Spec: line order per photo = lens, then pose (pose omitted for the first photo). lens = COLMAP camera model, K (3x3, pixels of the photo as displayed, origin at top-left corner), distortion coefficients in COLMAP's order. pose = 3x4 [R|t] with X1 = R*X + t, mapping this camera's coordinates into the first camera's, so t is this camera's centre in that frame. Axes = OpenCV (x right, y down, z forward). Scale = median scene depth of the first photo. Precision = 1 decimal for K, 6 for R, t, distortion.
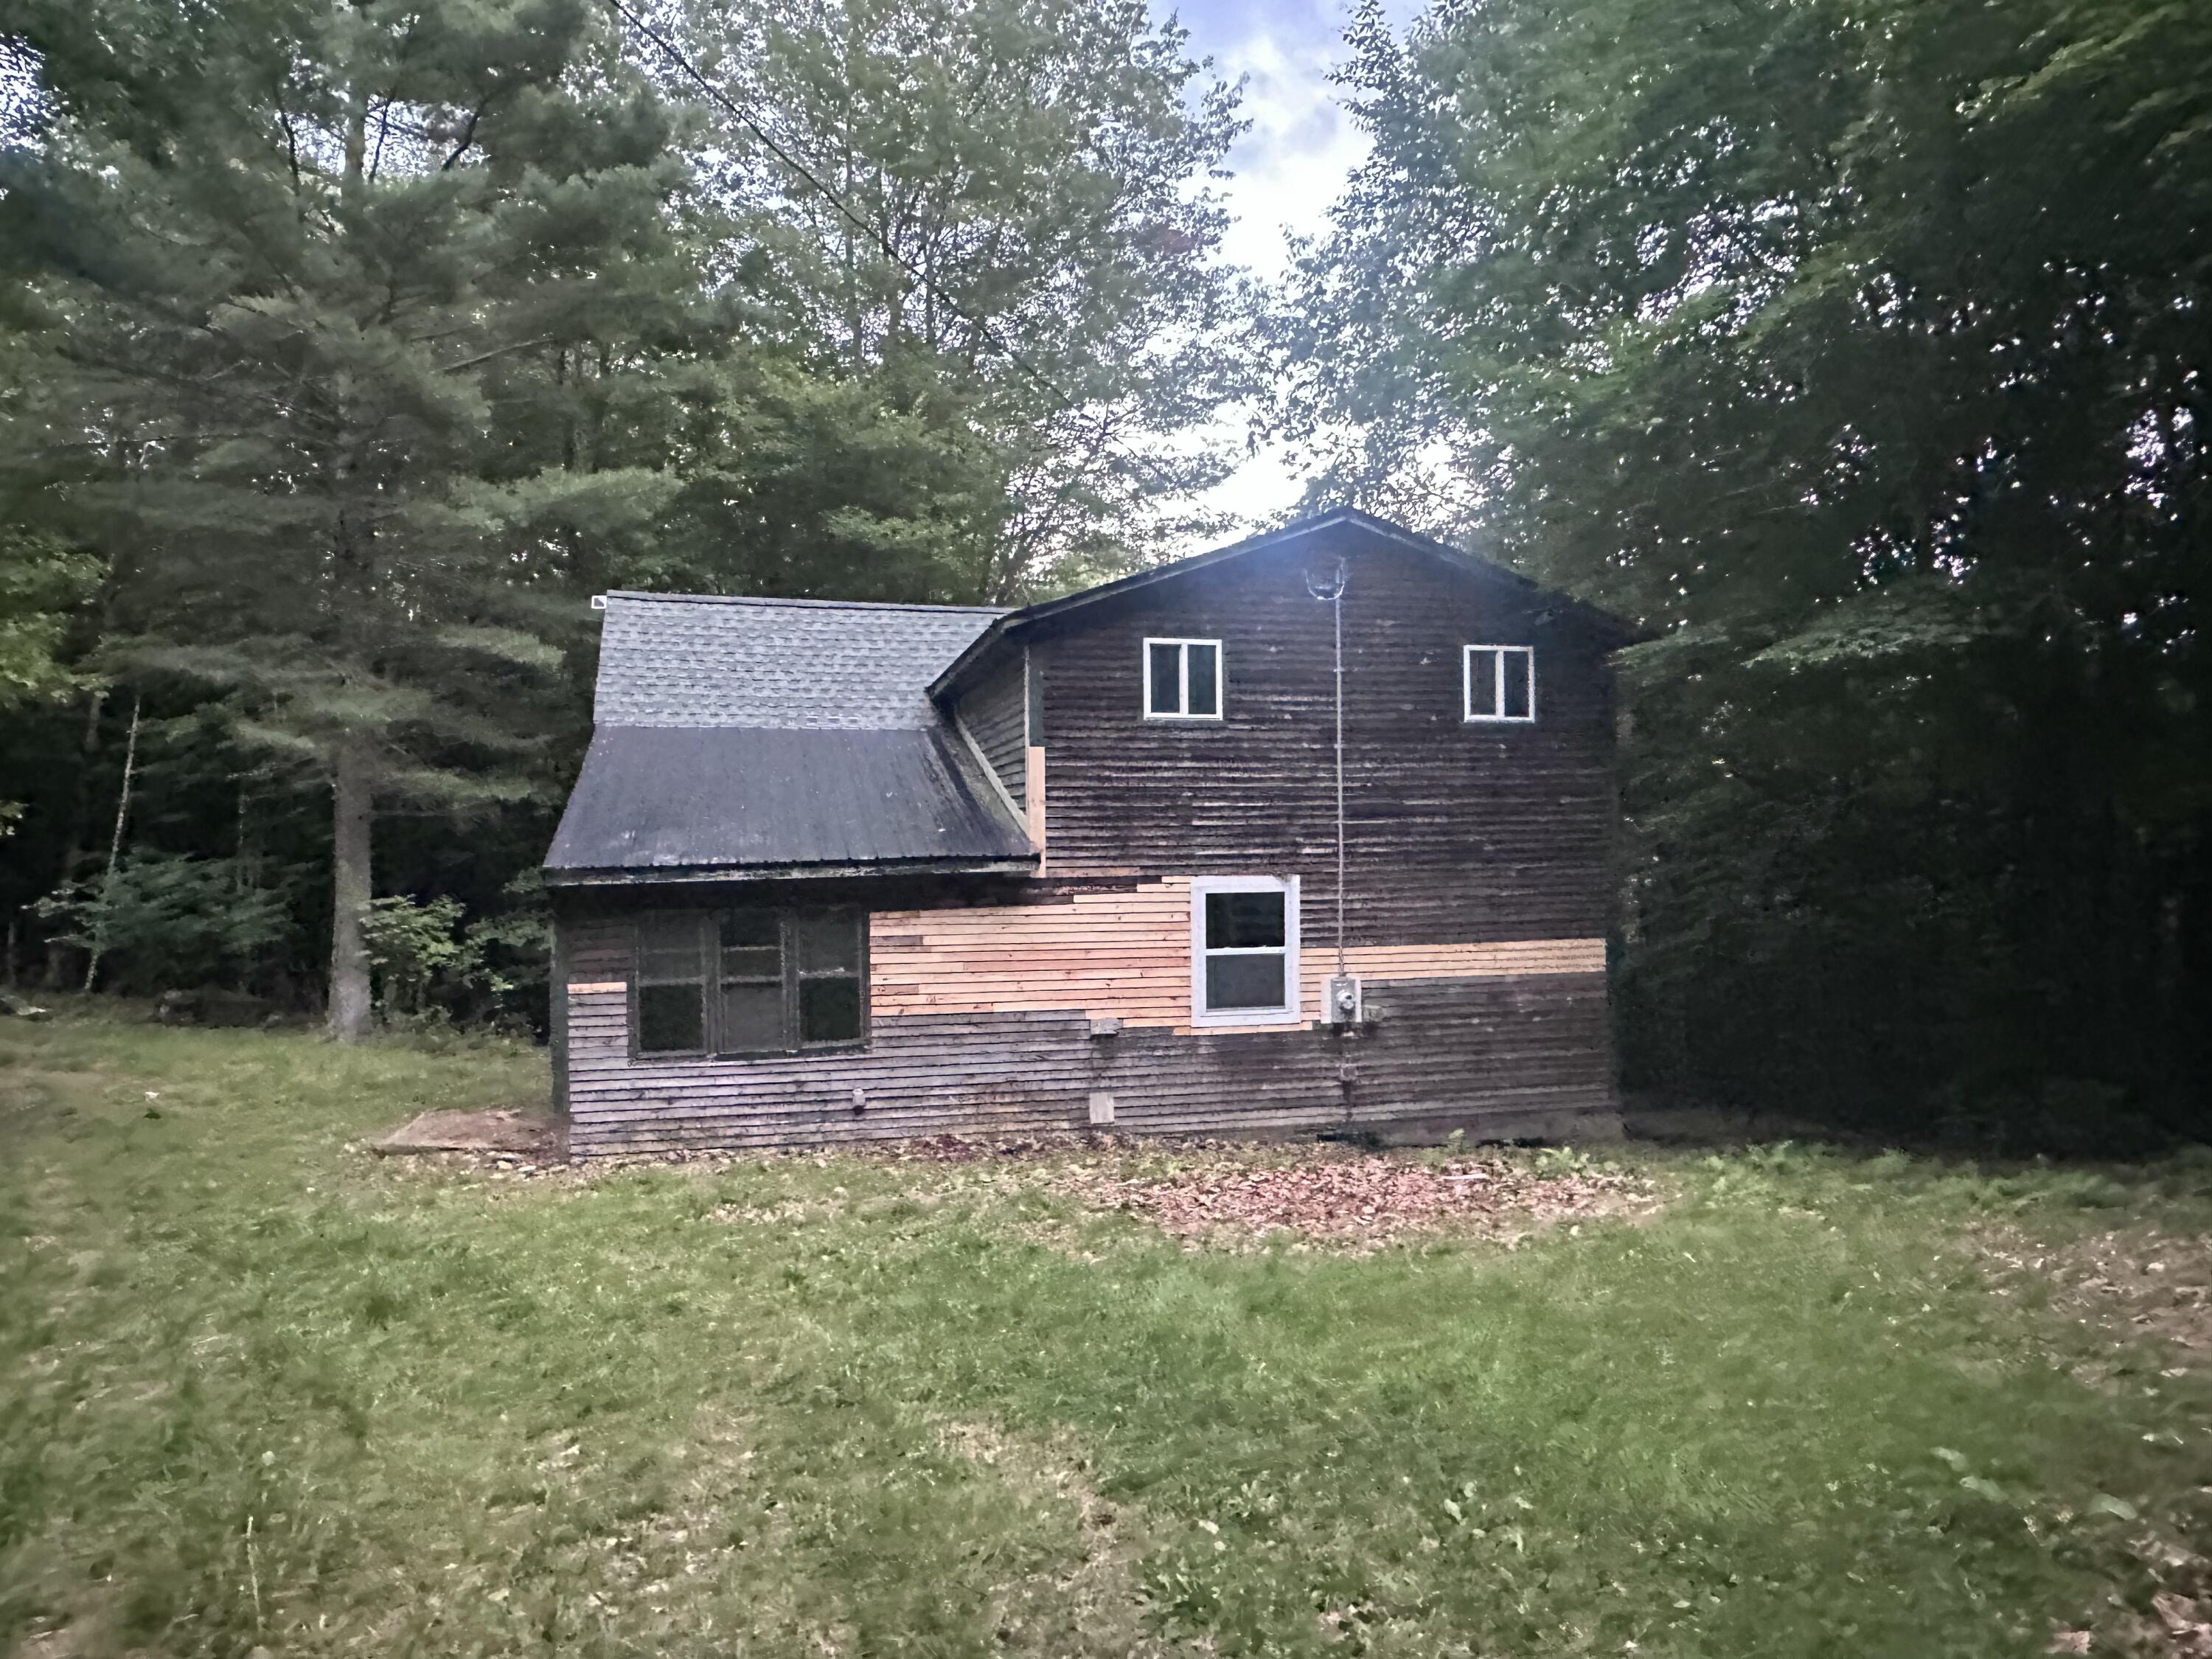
lens RADIAL K [[1427.6, 0, 1103.4], [0, 1427.6, 851.1], [0, 0, 1]] dist [0.001967, 0.000327]
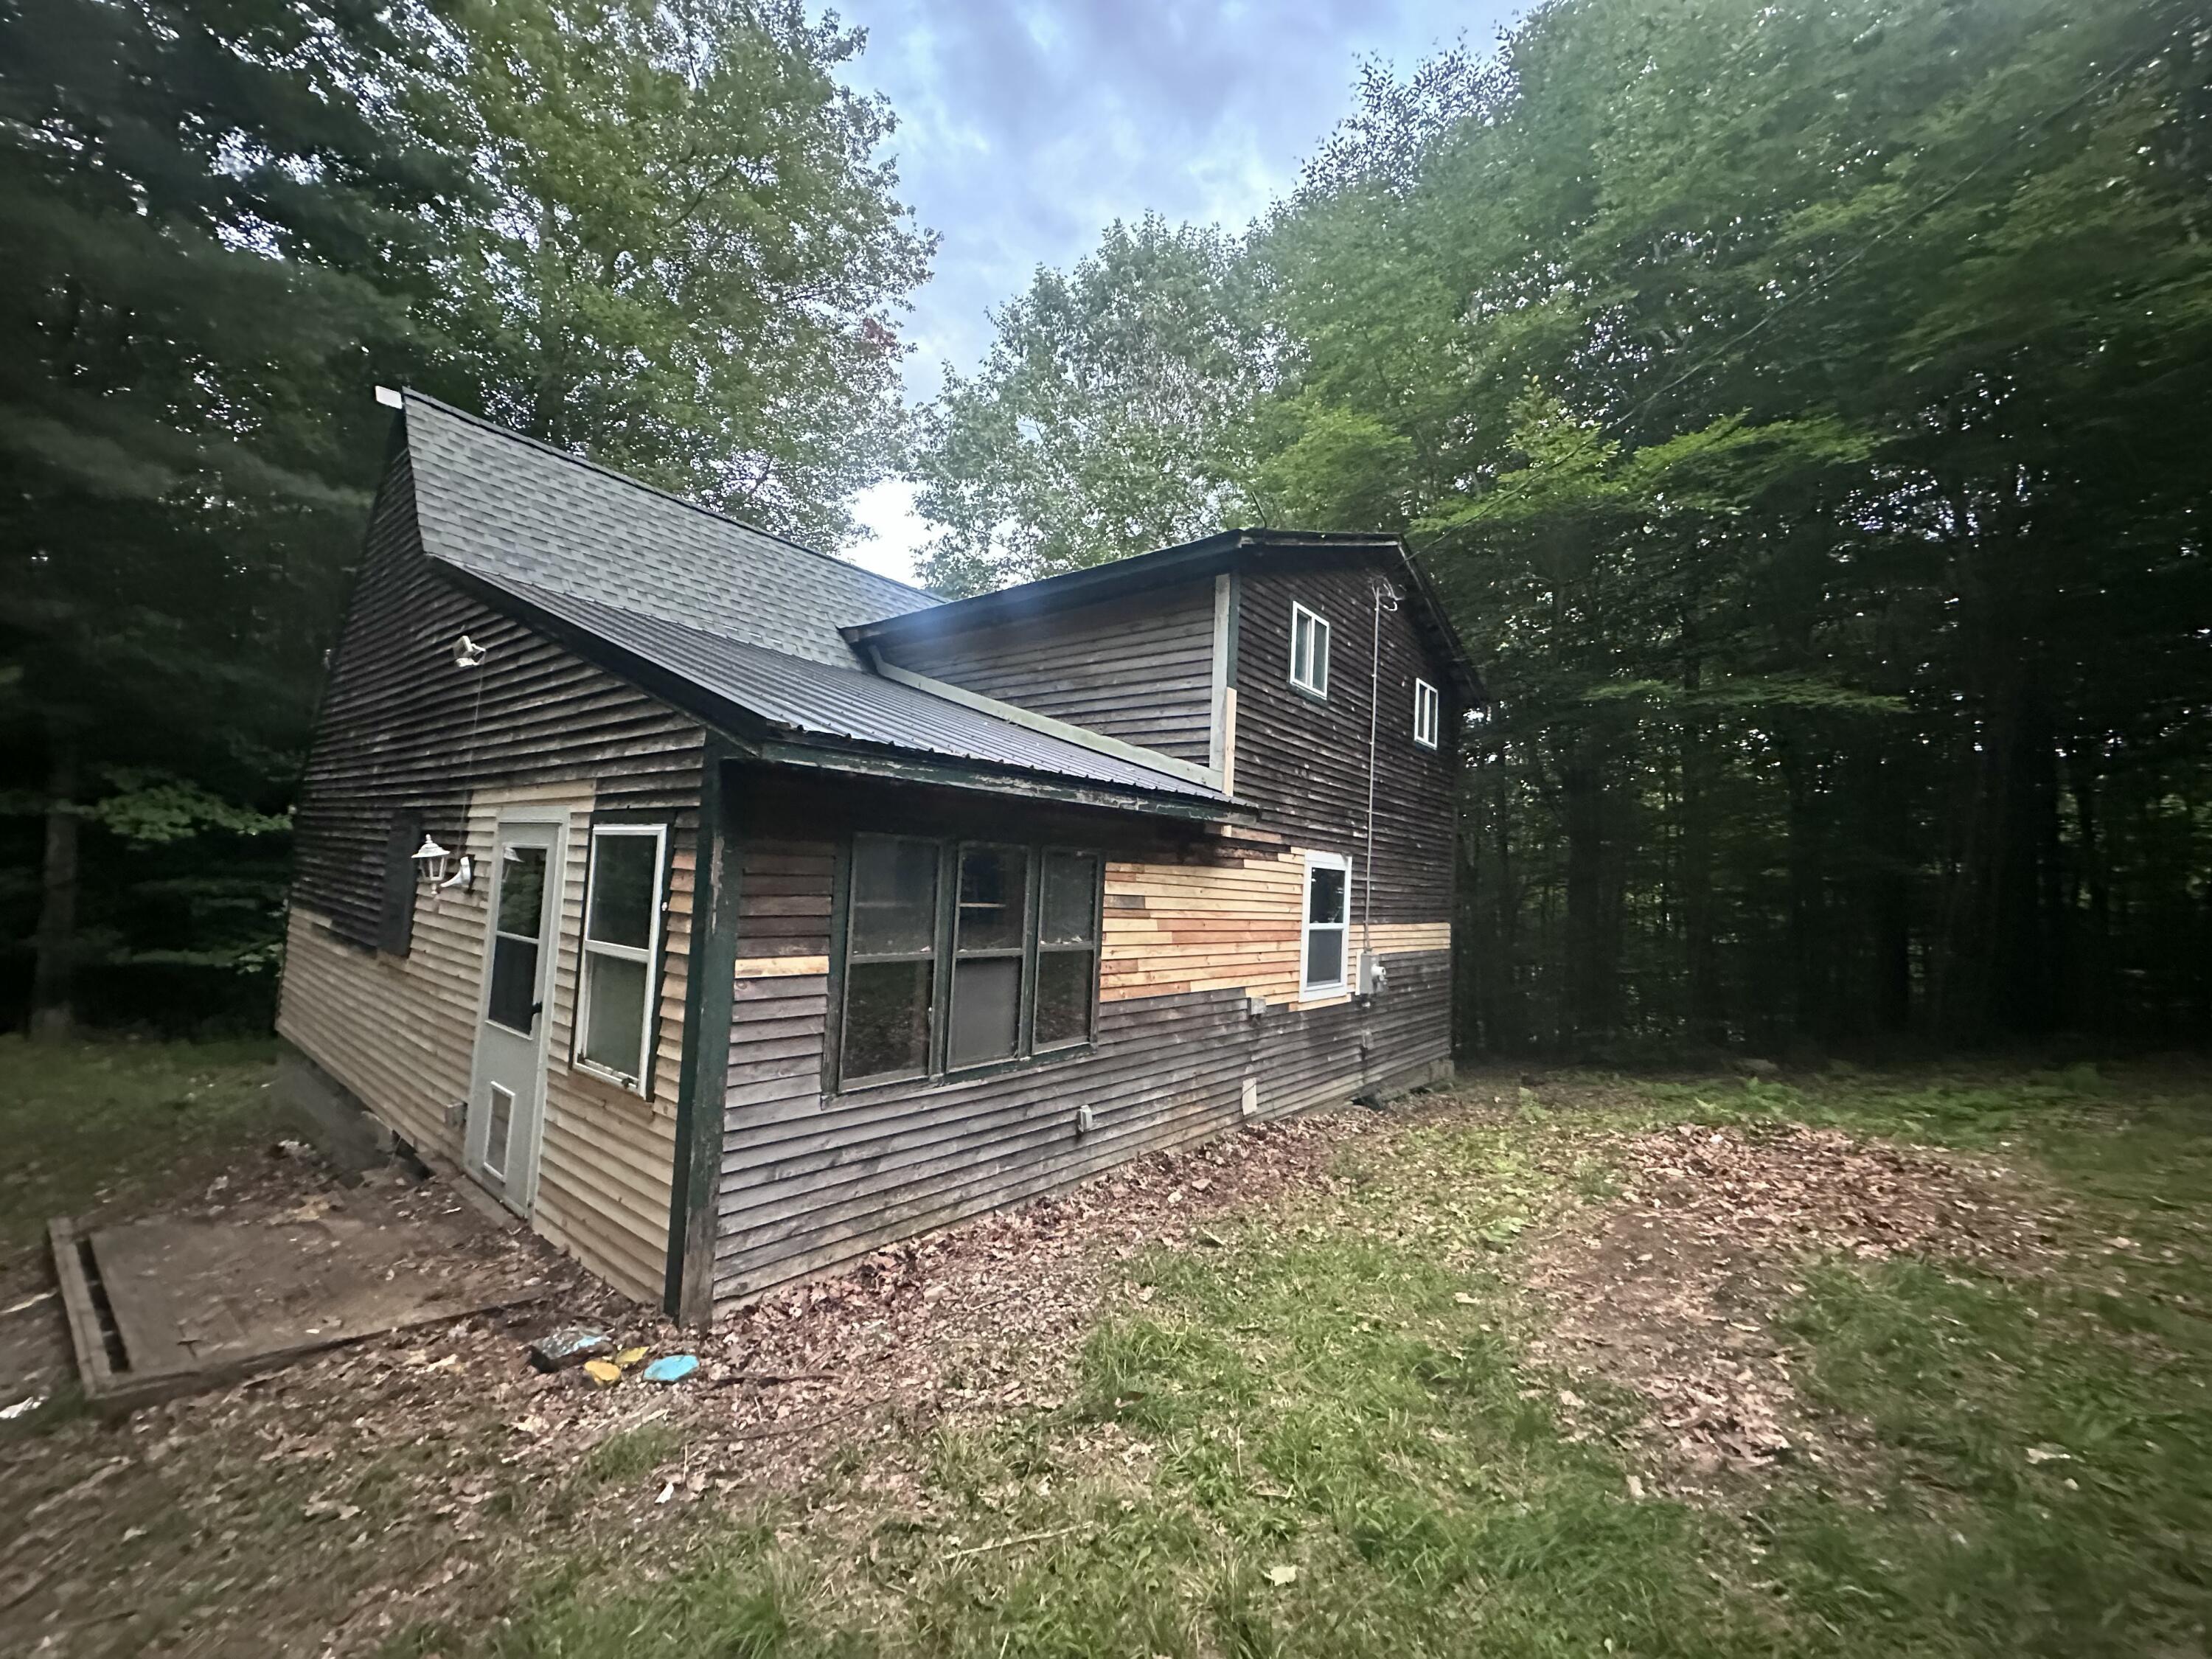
lens RADIAL K [[877.3, 0, 1106.6], [0, 877.3, 831.4], [0, 0, 1]] dist [-0.000480, -0.000004]
pose [[0.788439, 0.087716, 0.608827, -0.421296], [-0.058317, 0.995981, -0.067974, 0.055305], [-0.612343, 0.018089, 0.790386, 0.607382]]
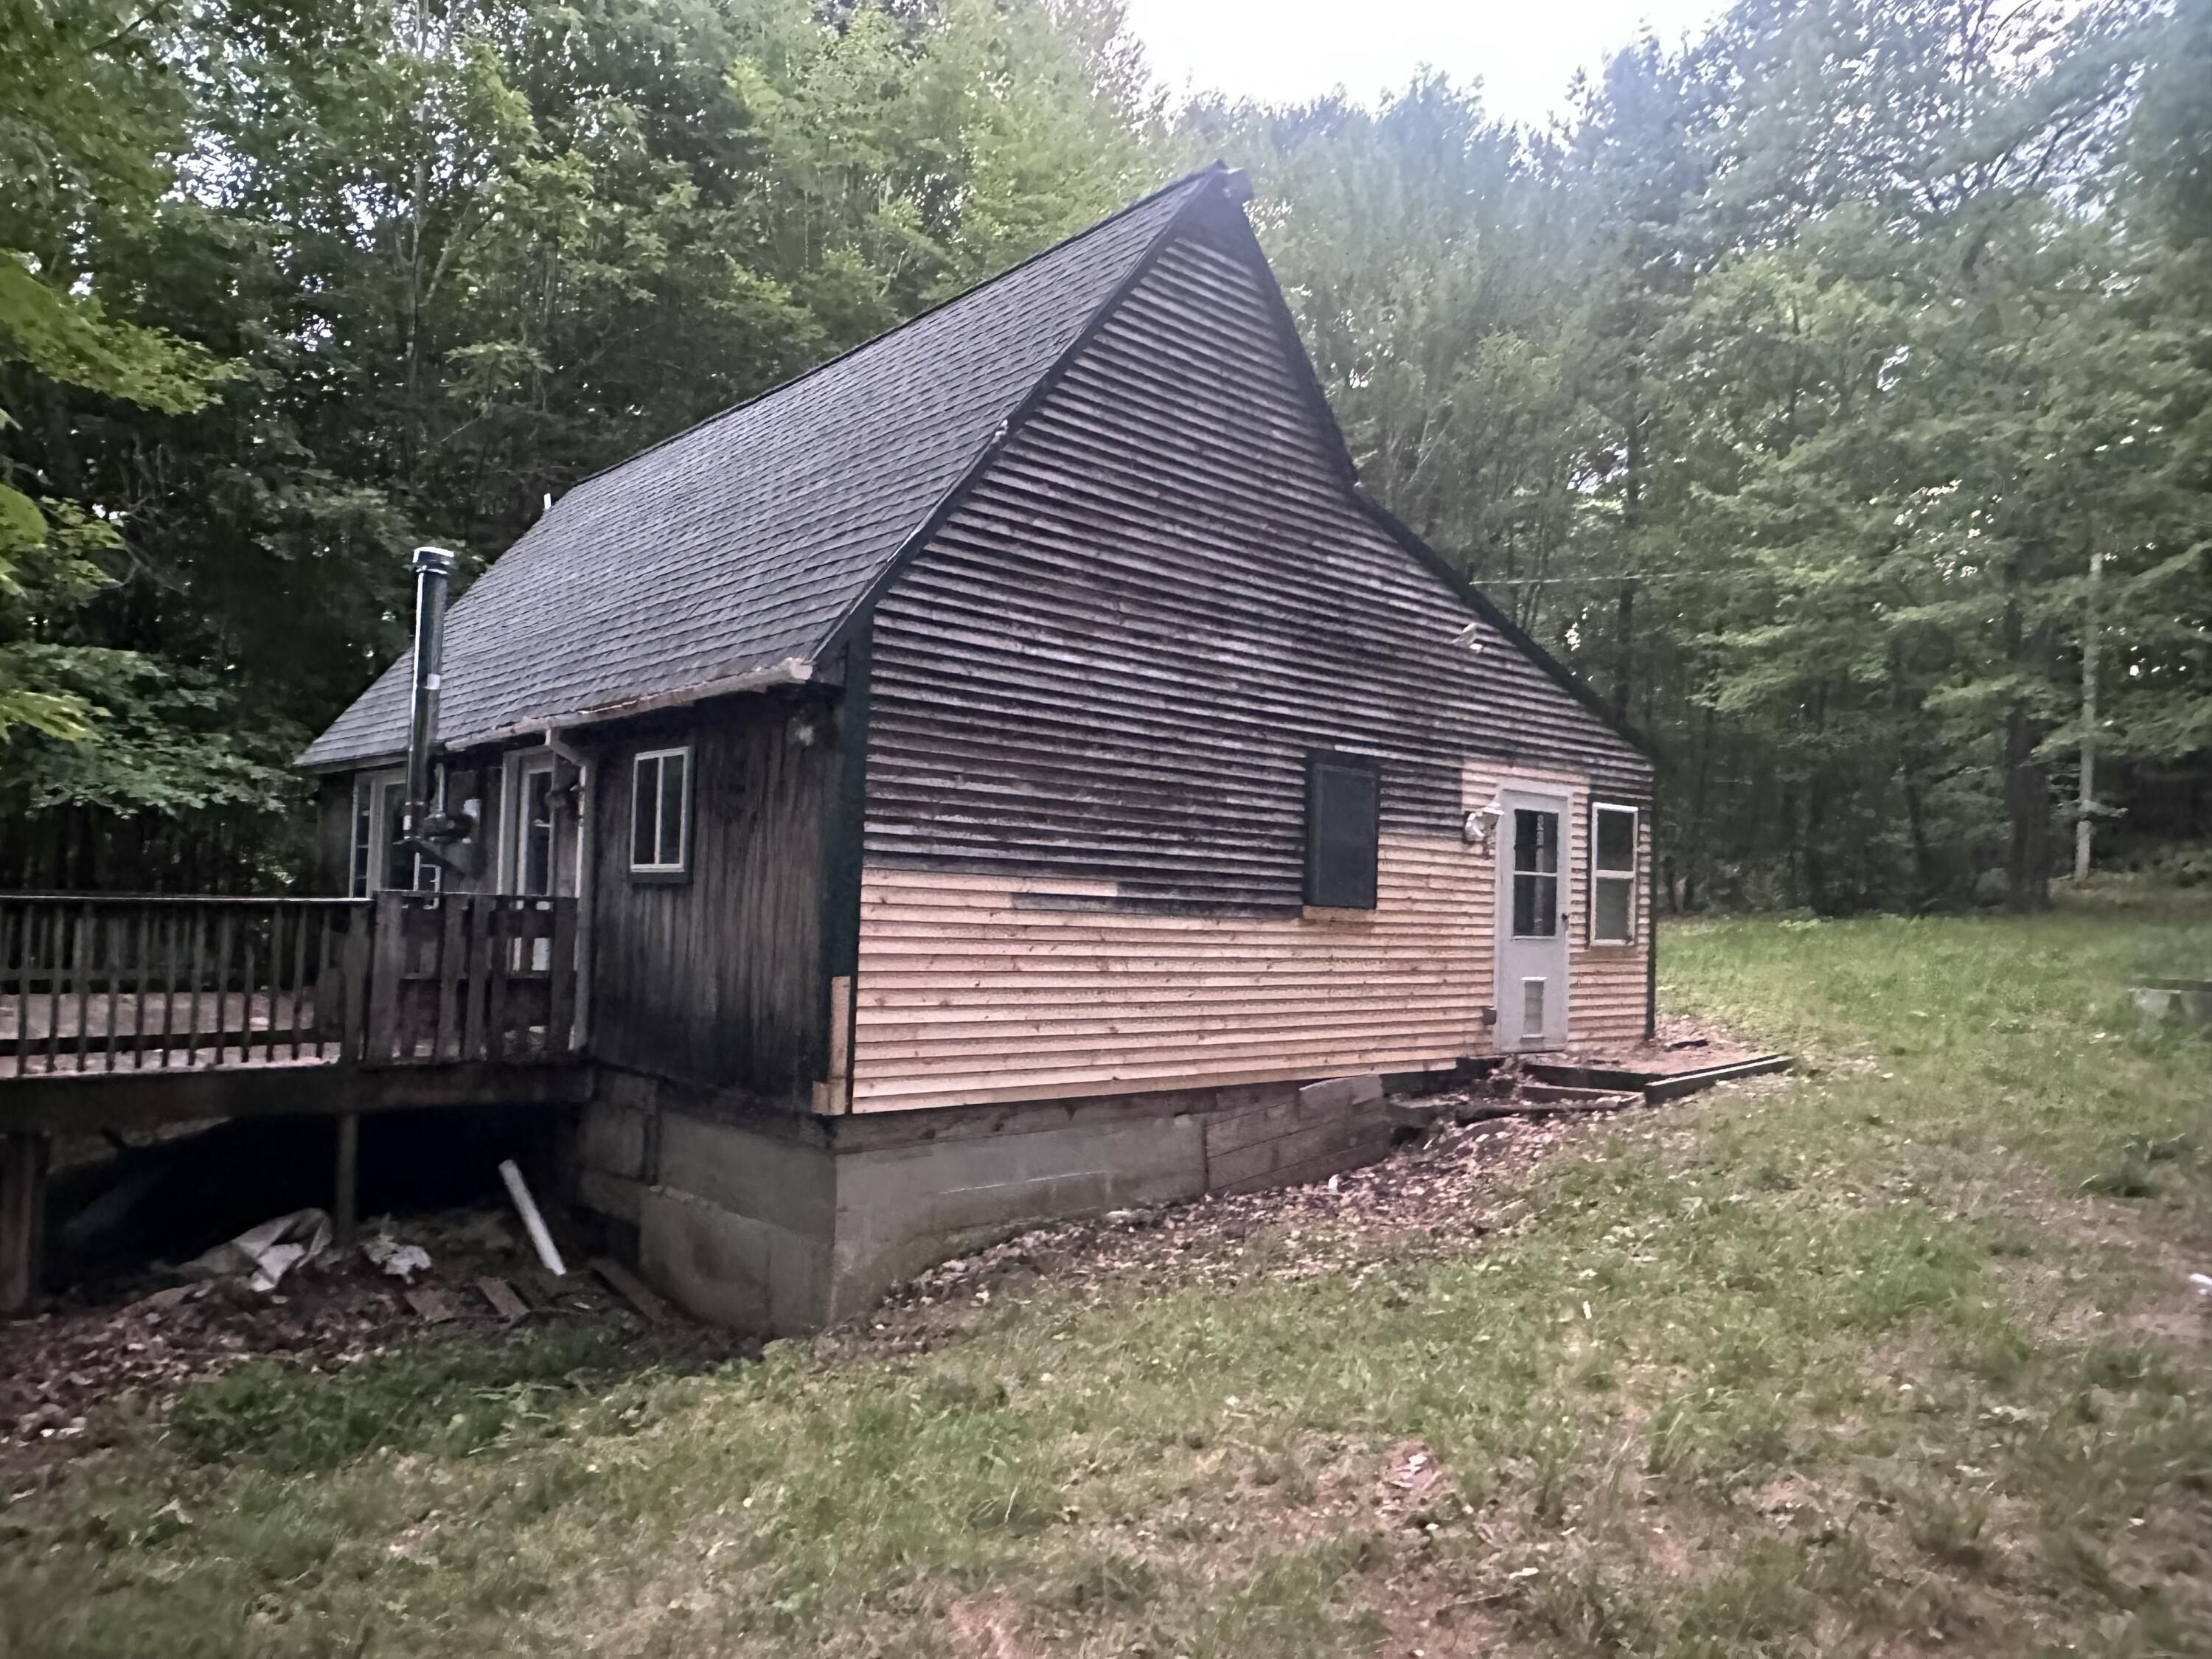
lens RADIAL K [[1452.6, 0, 1091.8], [0, 1452.6, 848.9], [0, 0, 1]] dist [-0.000131, -0.000302]
pose [[-0.469433, 0.031869, 0.882393, -1.035027], [-0.017231, 0.998827, -0.045241, 0.118251], [-0.882800, -0.036442, -0.468334, 1.699437]]
